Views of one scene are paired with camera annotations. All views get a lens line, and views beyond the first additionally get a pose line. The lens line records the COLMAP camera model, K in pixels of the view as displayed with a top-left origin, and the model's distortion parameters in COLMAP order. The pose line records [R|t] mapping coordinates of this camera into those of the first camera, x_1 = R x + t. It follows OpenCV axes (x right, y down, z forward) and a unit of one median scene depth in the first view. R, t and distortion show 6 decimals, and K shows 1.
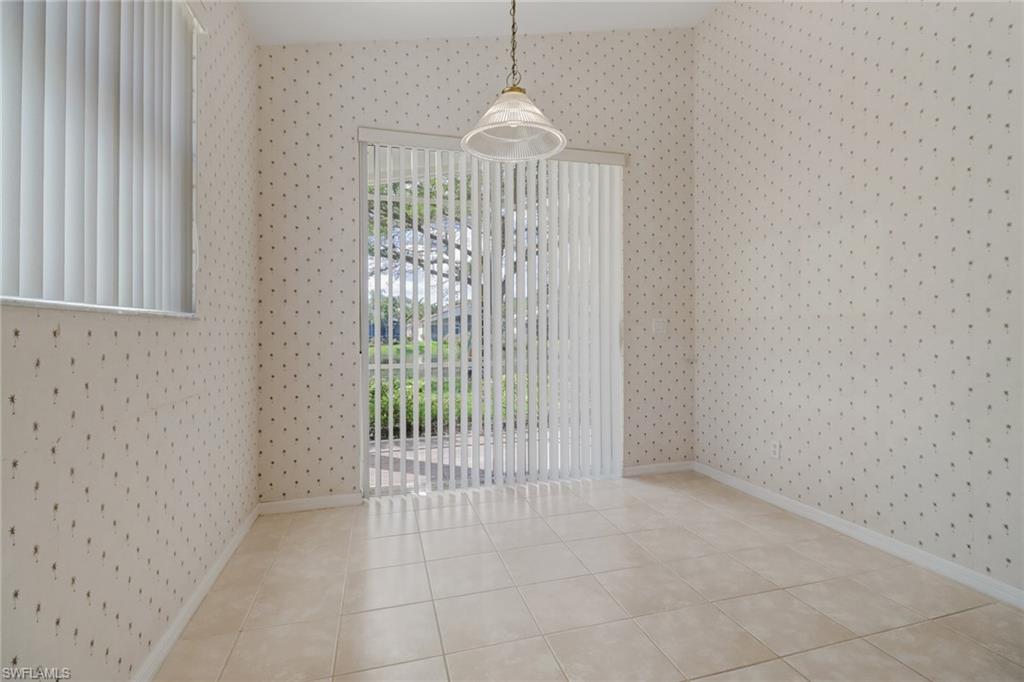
lens RADIAL K [[480.3, 0, 509.3], [0, 480.3, 329.0], [0, 0, 1]] dist [-0.006783, -0.000354]
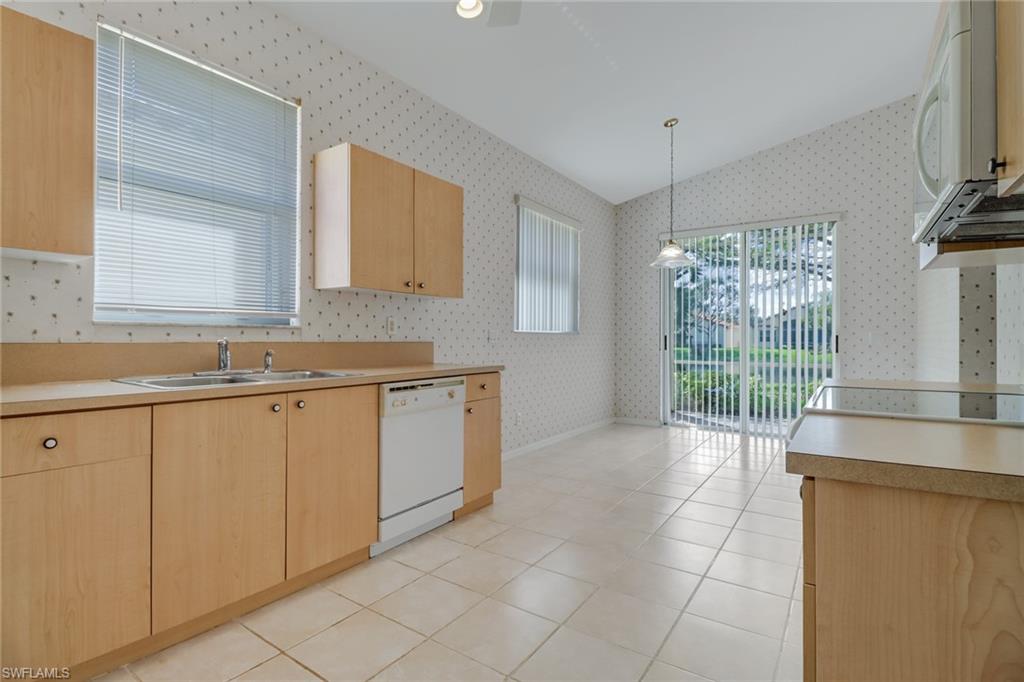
lens RADIAL K [[480.3, 0, 509.3], [0, 480.3, 329.0], [0, 0, 1]] dist [-0.006783, -0.000354]
pose [[0.618679, -0.004476, -0.785631, 0.892137], [-0.003855, 0.999954, -0.008732, -0.015959], [0.785634, 0.008431, 0.618634, -0.731778]]
